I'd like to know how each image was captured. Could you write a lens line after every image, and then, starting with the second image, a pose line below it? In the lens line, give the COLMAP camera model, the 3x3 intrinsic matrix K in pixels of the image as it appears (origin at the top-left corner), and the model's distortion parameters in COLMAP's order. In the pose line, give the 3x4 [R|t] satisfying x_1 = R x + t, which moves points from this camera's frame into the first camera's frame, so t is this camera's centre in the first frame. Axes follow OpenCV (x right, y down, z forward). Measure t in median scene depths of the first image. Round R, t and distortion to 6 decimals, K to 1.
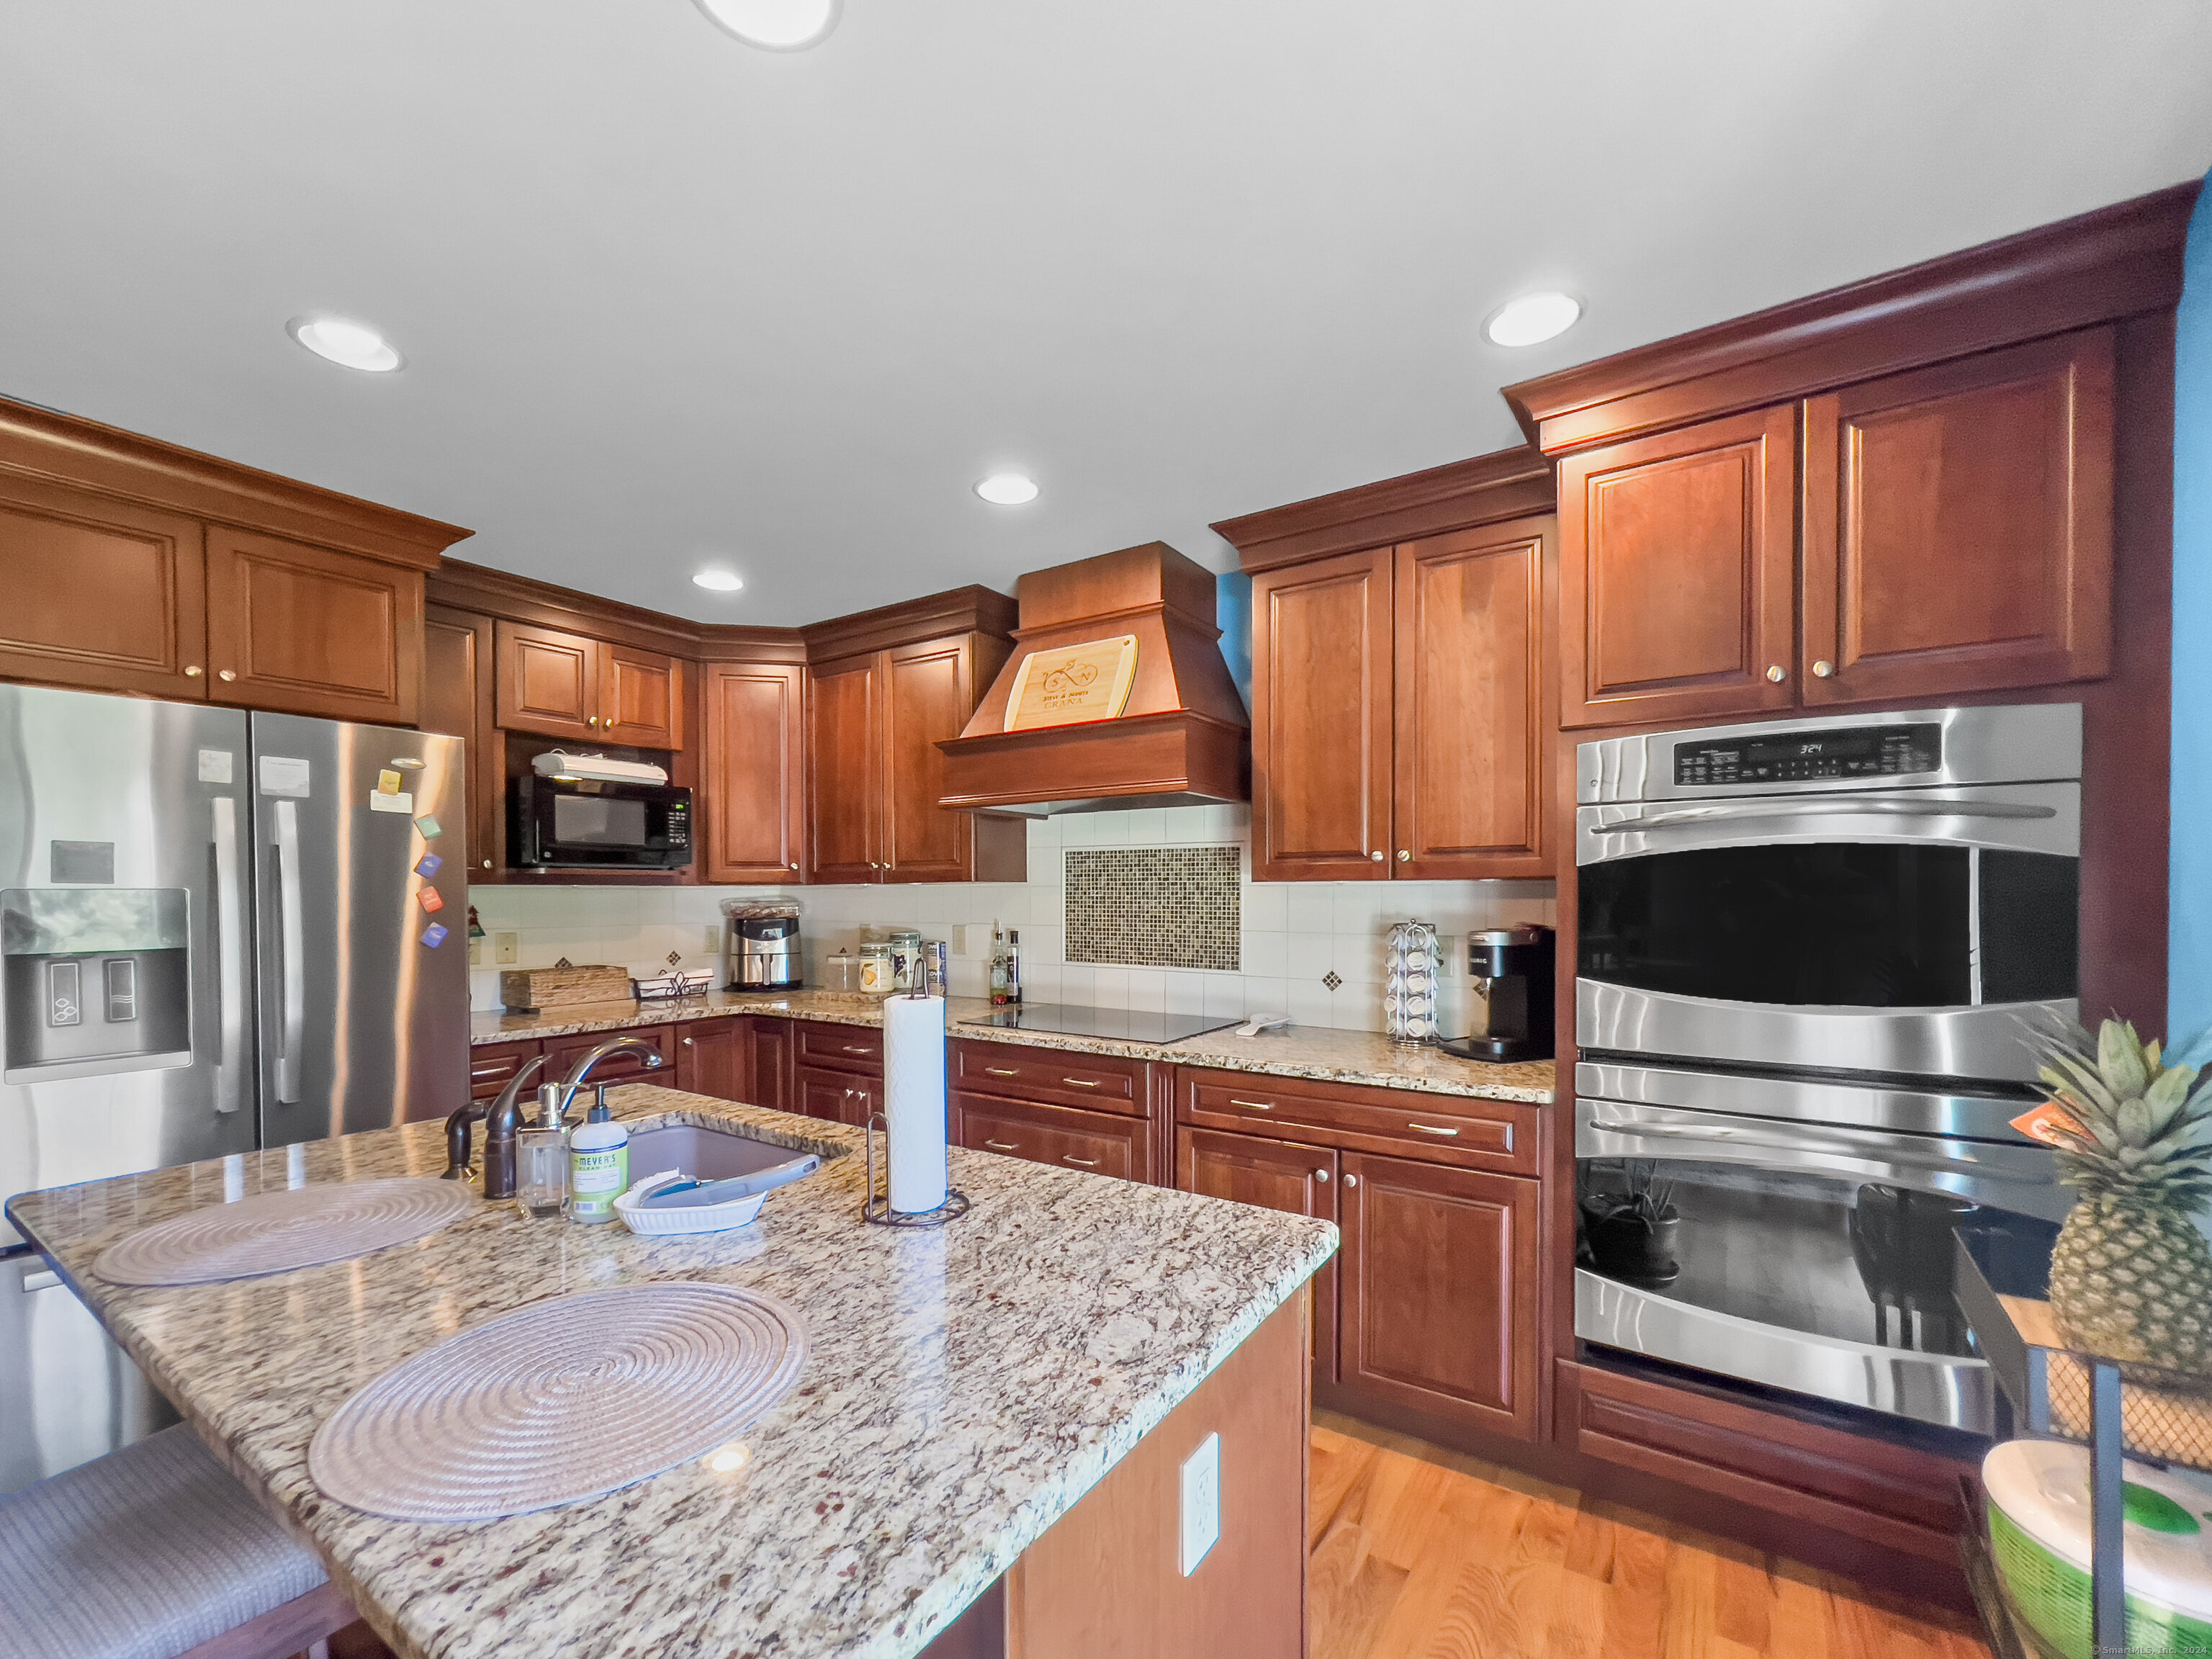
lens RADIAL K [[891.4, 0, 1131.1], [0, 891.4, 885.5], [0, 0, 1]] dist [0.000310, 0.000134]
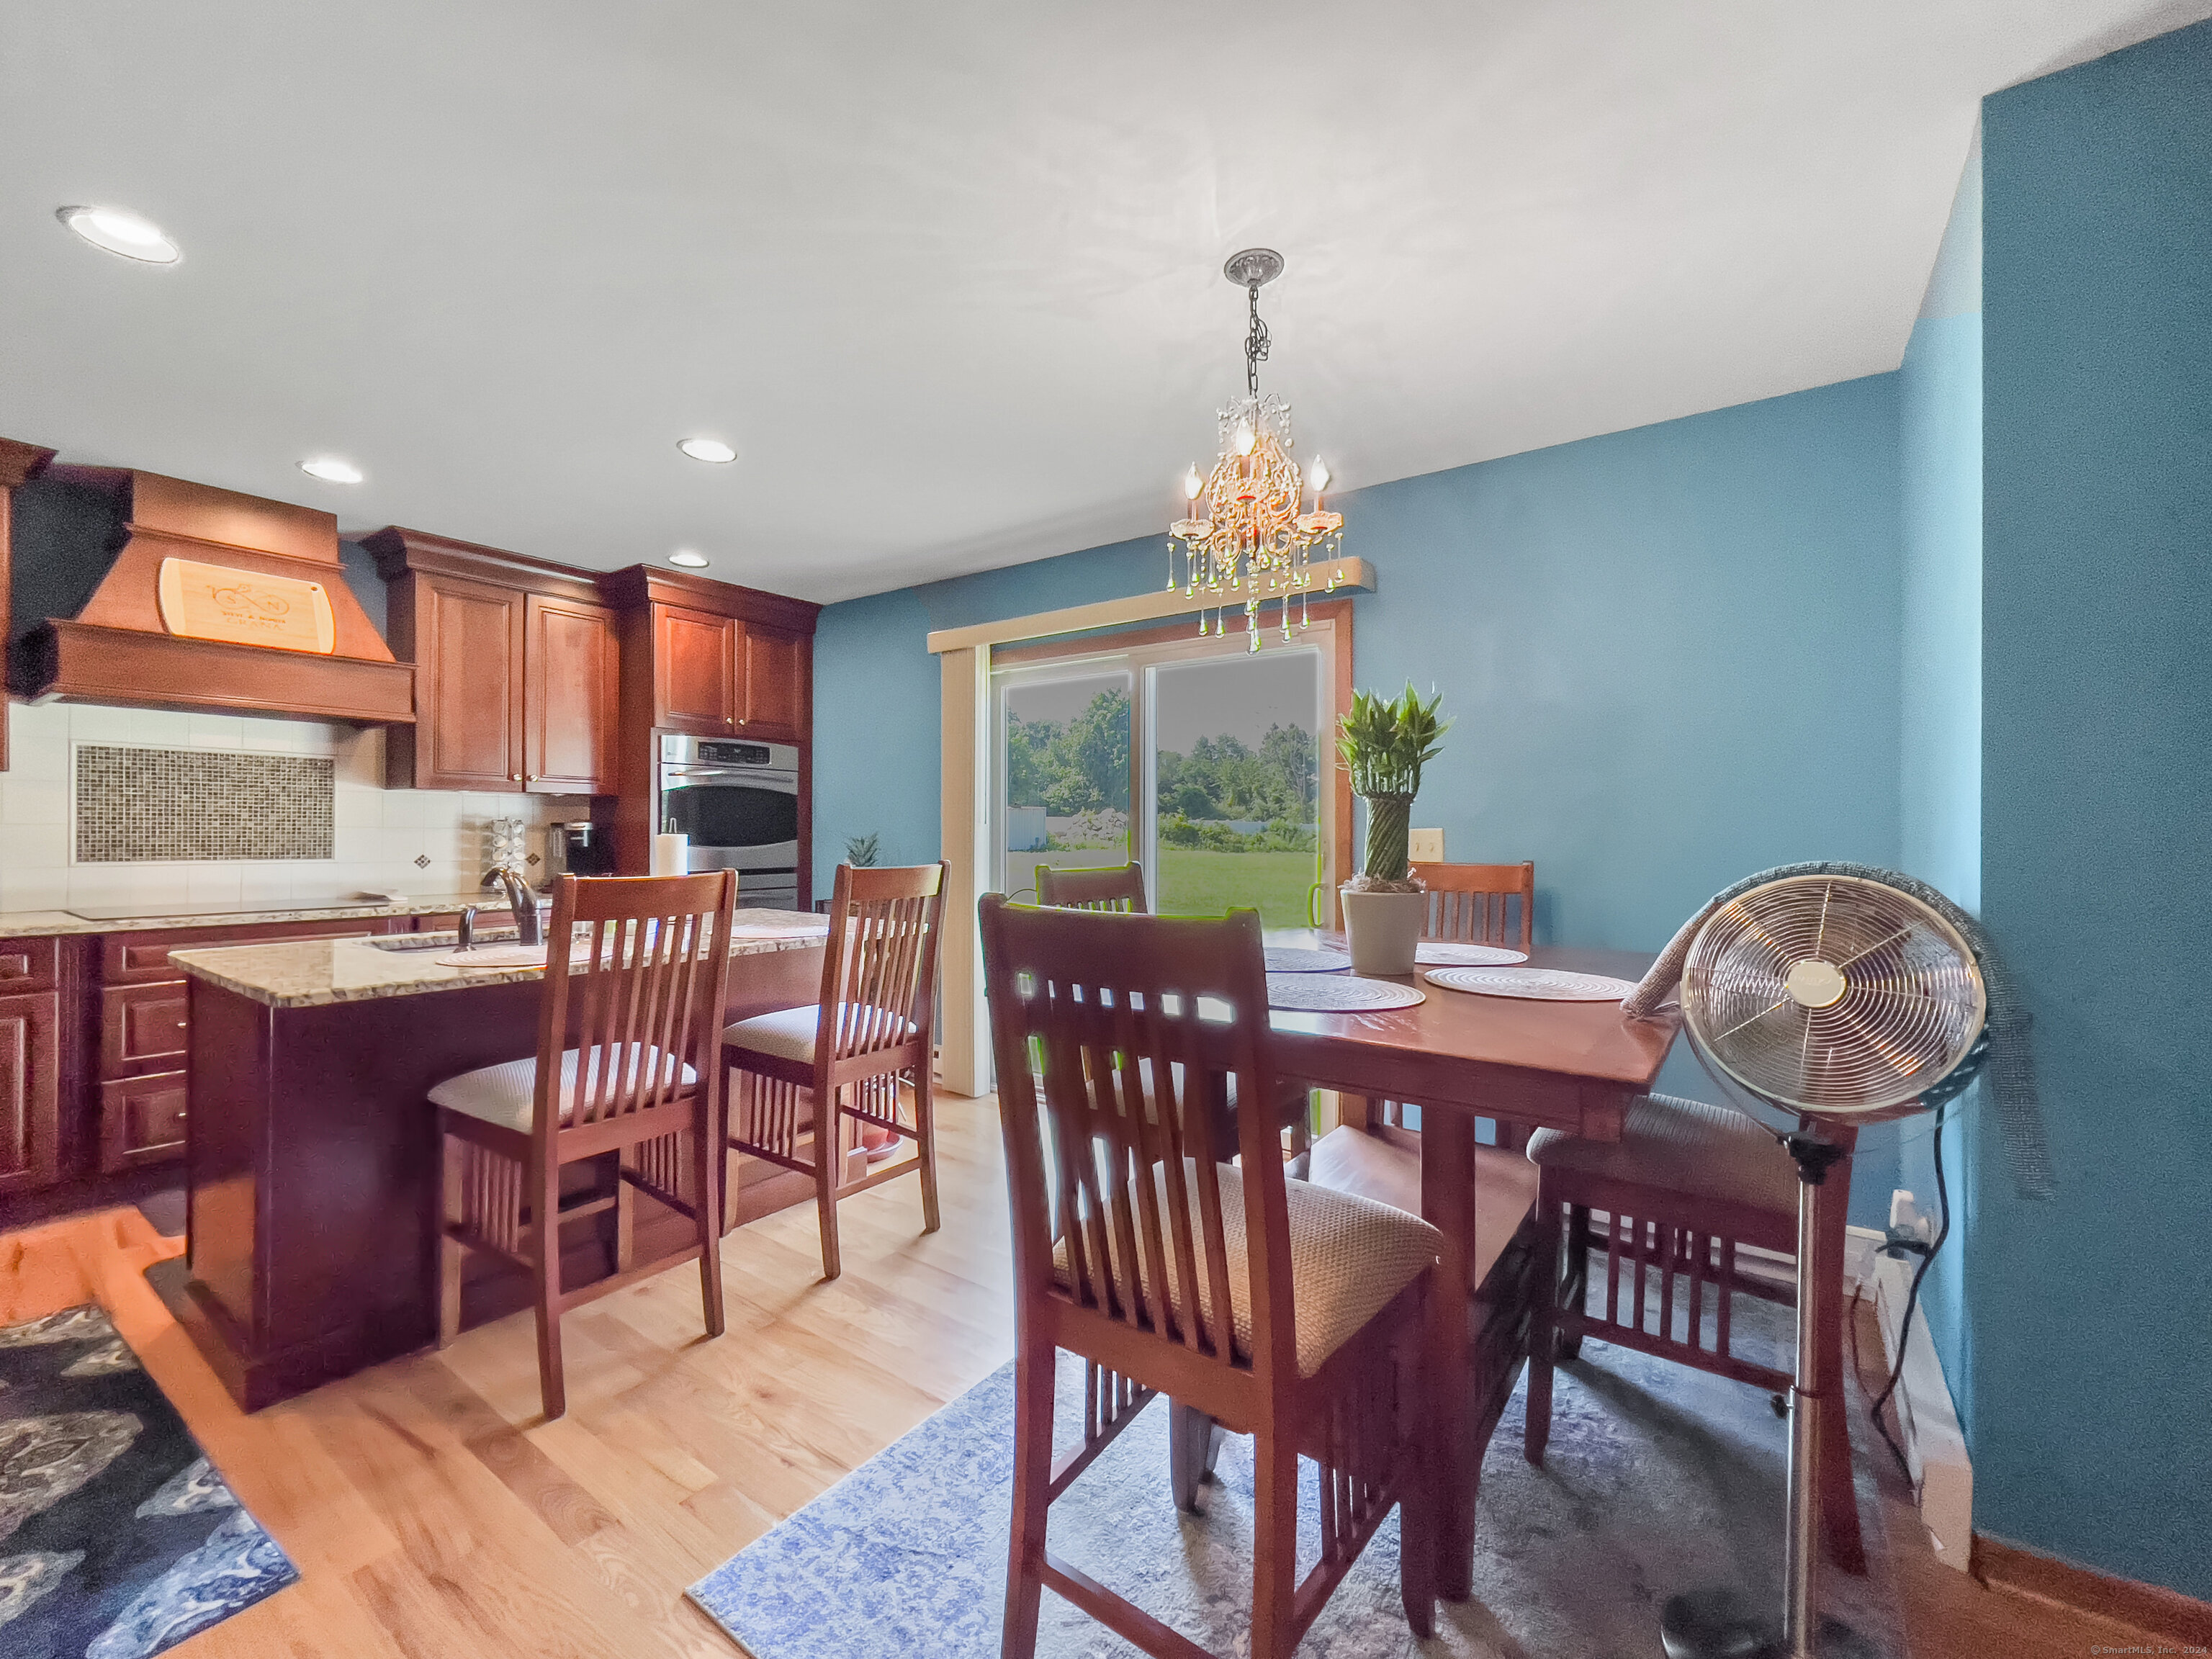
lens RADIAL K [[916.8, 0, 1106.0], [0, 916.8, 829.5], [0, 0, 1]] dist [0.000649, 0.000539]
pose [[0.042733, 0.003533, 0.999080, -1.305550], [-0.012870, 0.999913, -0.002985, 0.052094], [-0.999004, -0.012730, 0.042775, -0.156411]]
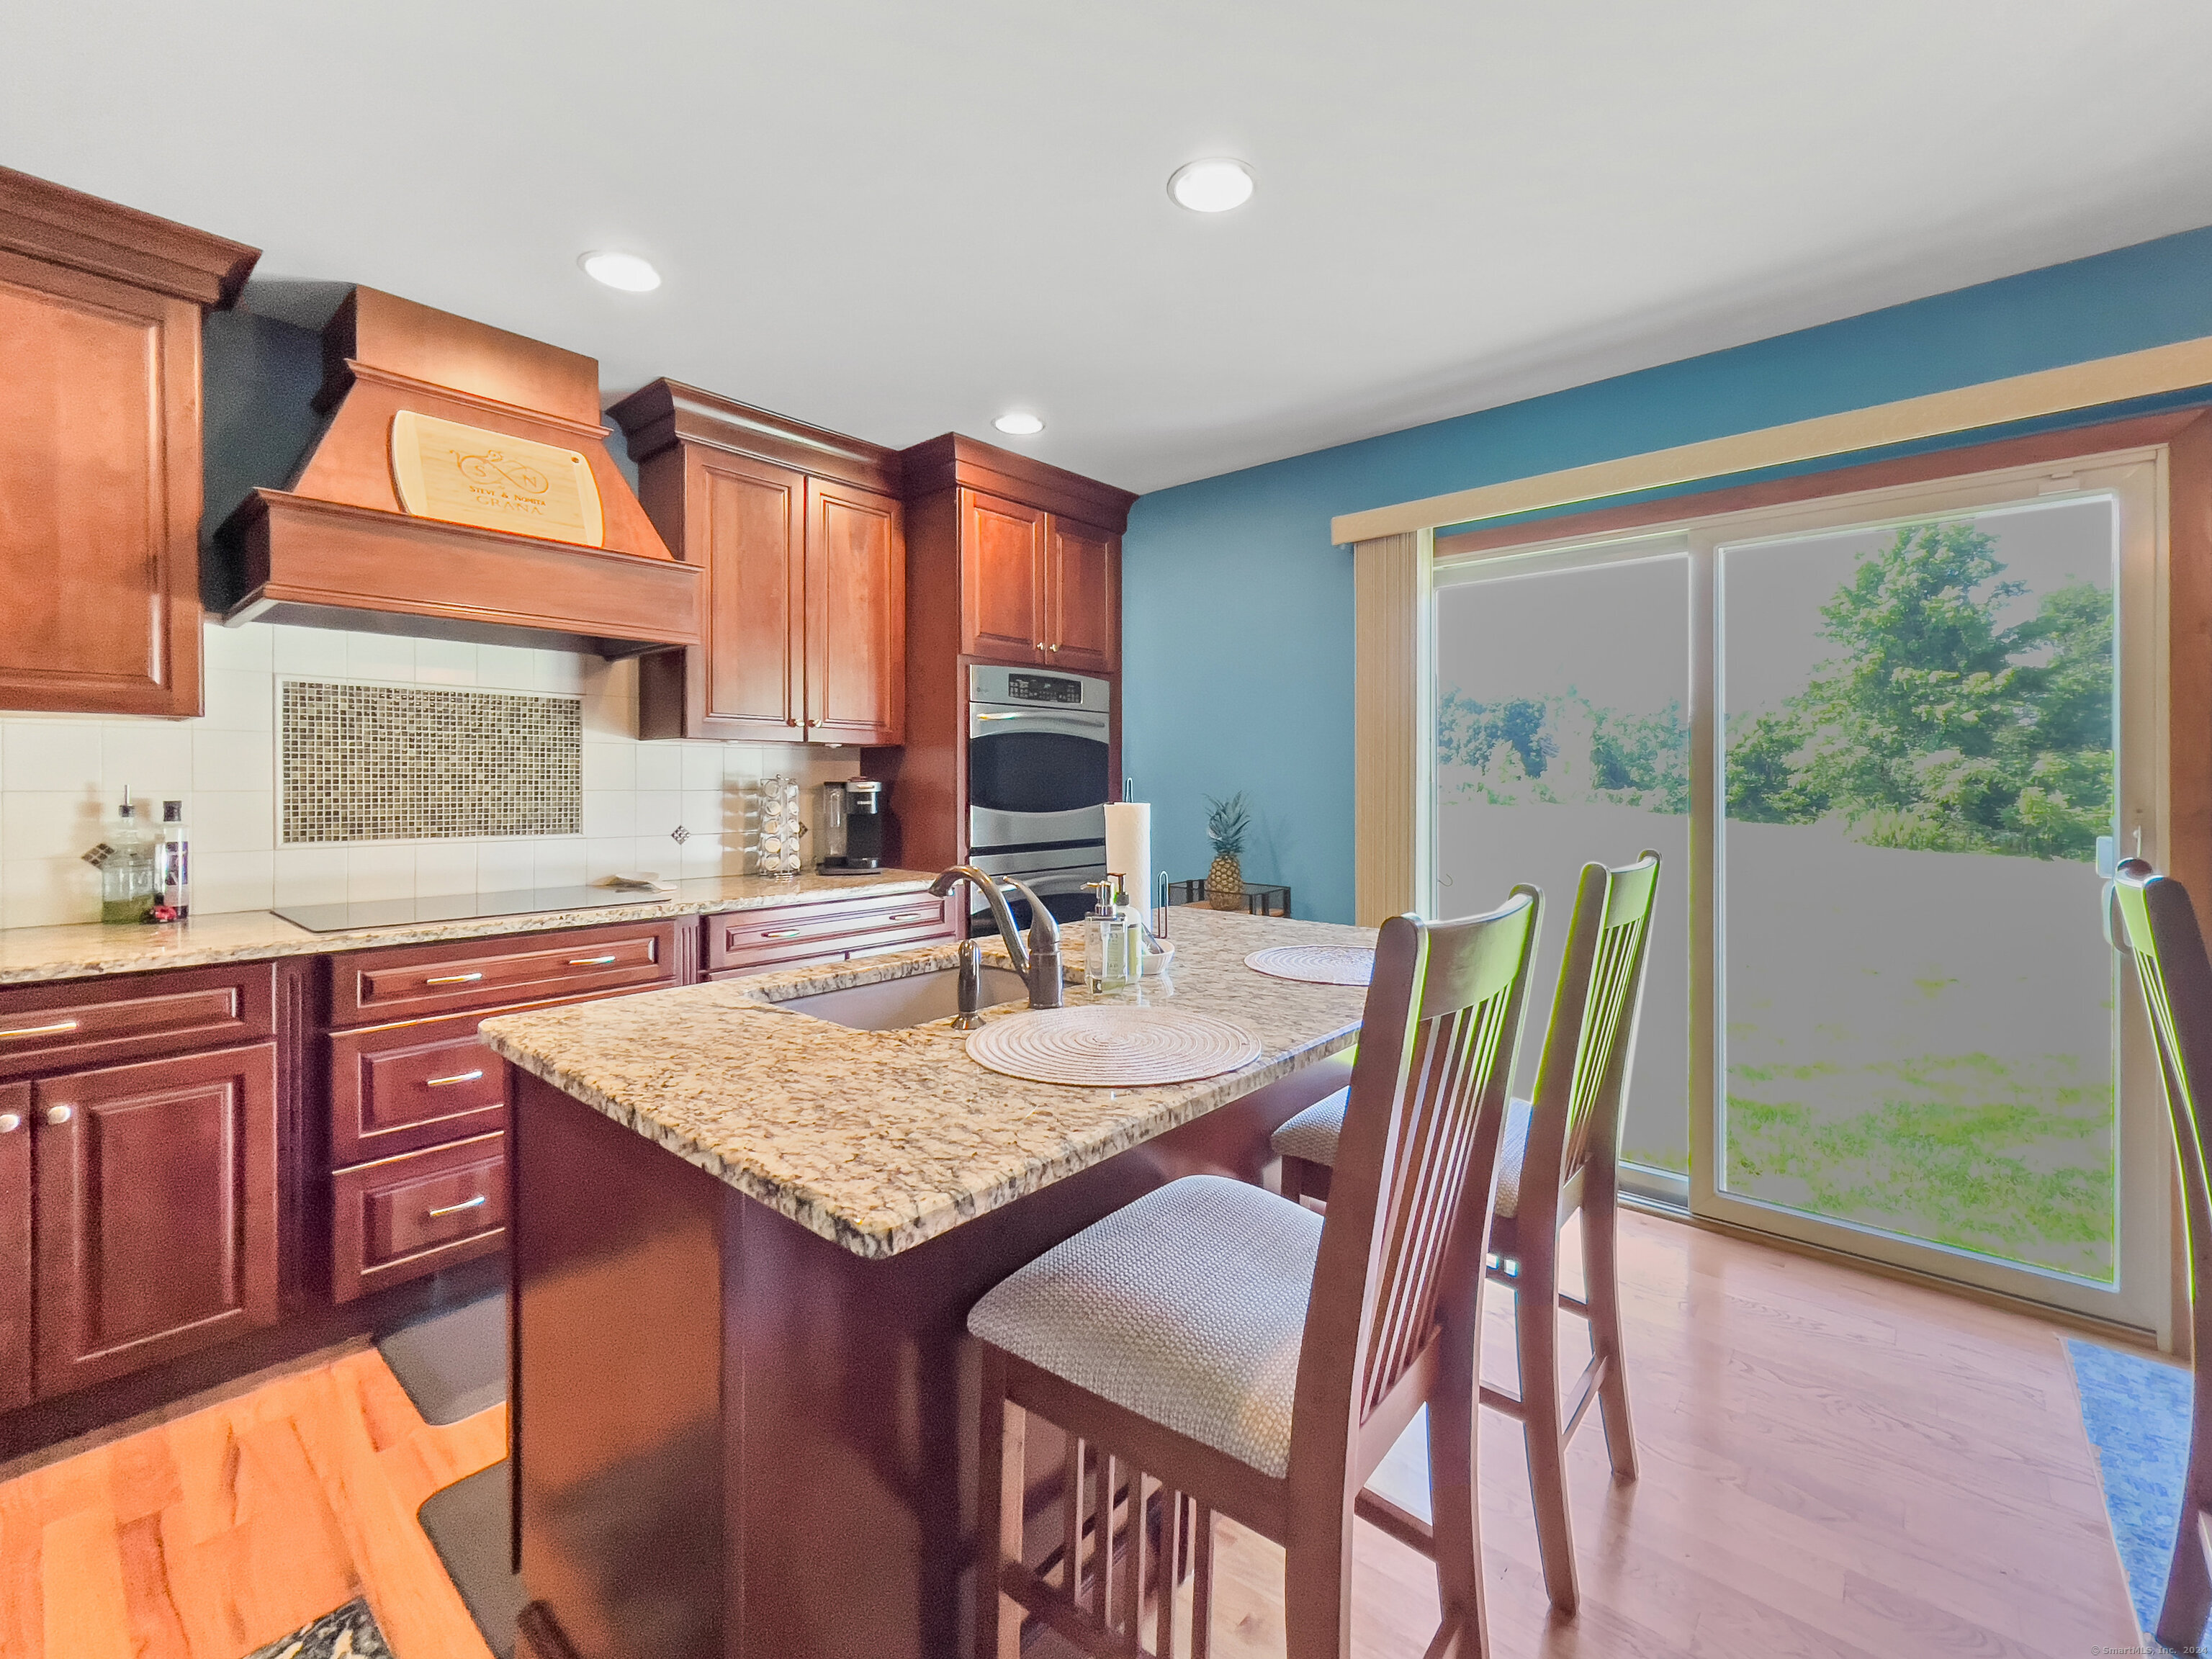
lens RADIAL K [[961.9, 0, 1109.2], [0, 961.9, 786.1], [0, 0, 1]] dist [-0.000694, 0.000484]
pose [[0.139905, -0.002312, 0.990162, -0.935270], [-0.008333, 0.999959, 0.003512, 0.044977], [-0.990130, -0.008743, 0.139880, 0.366256]]
